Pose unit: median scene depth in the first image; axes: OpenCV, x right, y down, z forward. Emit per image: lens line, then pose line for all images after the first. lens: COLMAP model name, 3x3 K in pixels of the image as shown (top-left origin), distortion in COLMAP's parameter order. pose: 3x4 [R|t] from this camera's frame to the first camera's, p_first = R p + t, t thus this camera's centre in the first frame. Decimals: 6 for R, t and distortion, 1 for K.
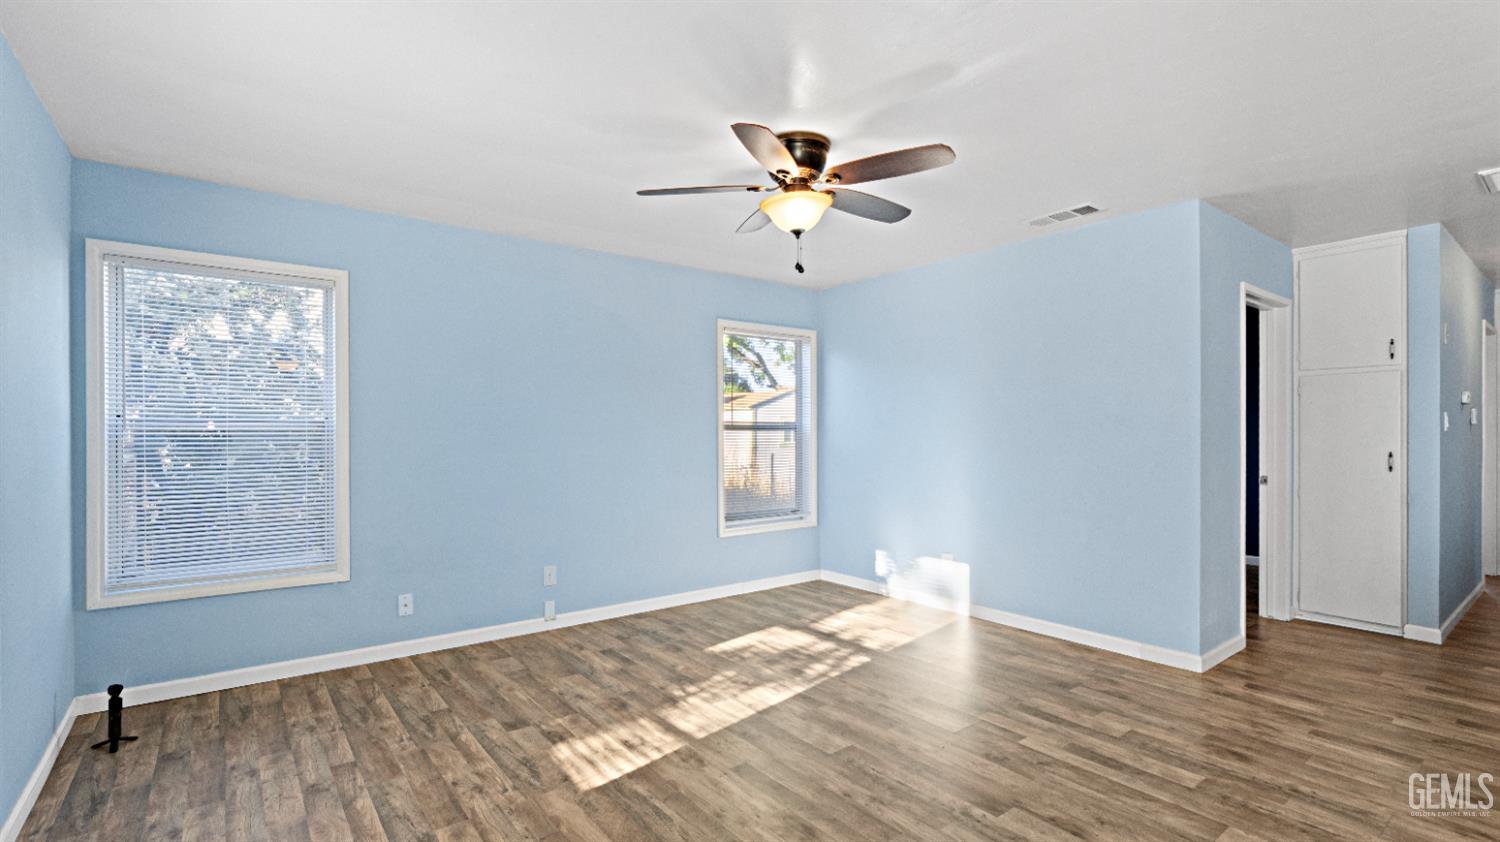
lens RADIAL K [[672.6, 0, 743.6], [0, 672.6, 440.3], [0, 0, 1]] dist [-0.008307, -0.000190]
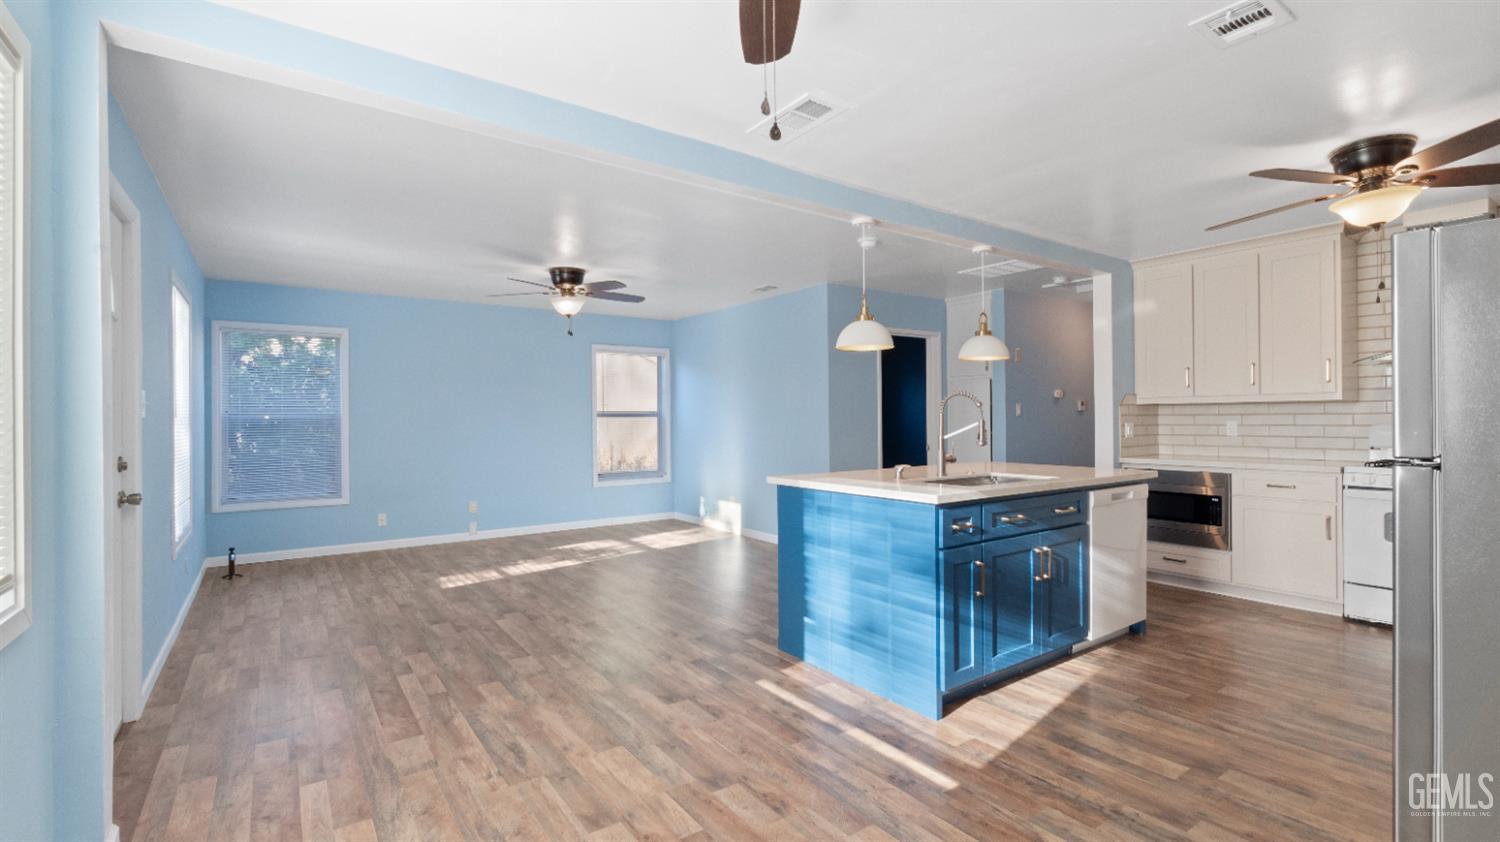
lens RADIAL K [[651.5, 0, 783.2], [0, 651.5, 423.9], [0, 0, 1]] dist [-0.046328, -0.000005]
pose [[0.999894, -0.002944, 0.014266, 0.475615], [0.002946, 0.999996, -0.000060, 0.001853], [-0.014266, 0.000102, 0.999898, -0.618086]]
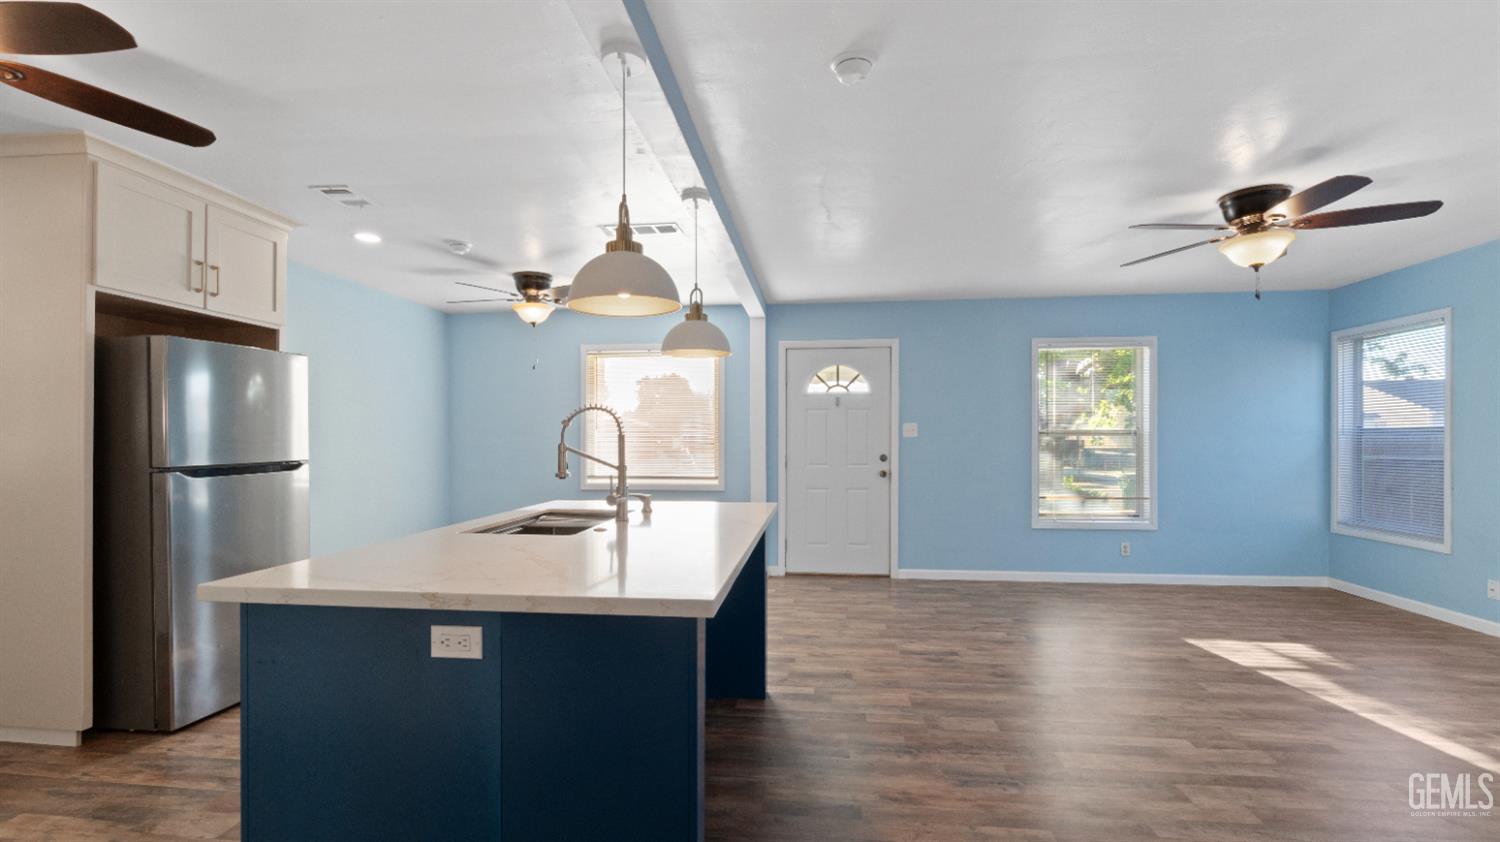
lens RADIAL K [[672.6, 0, 743.6], [0, 672.6, 440.3], [0, 0, 1]] dist [-0.008307, -0.000190]
pose [[-0.705129, 0.003253, -0.709071, 1.096551], [-0.002063, 0.999976, 0.006639, -0.007558], [0.709076, 0.006144, -0.705106, 0.845290]]
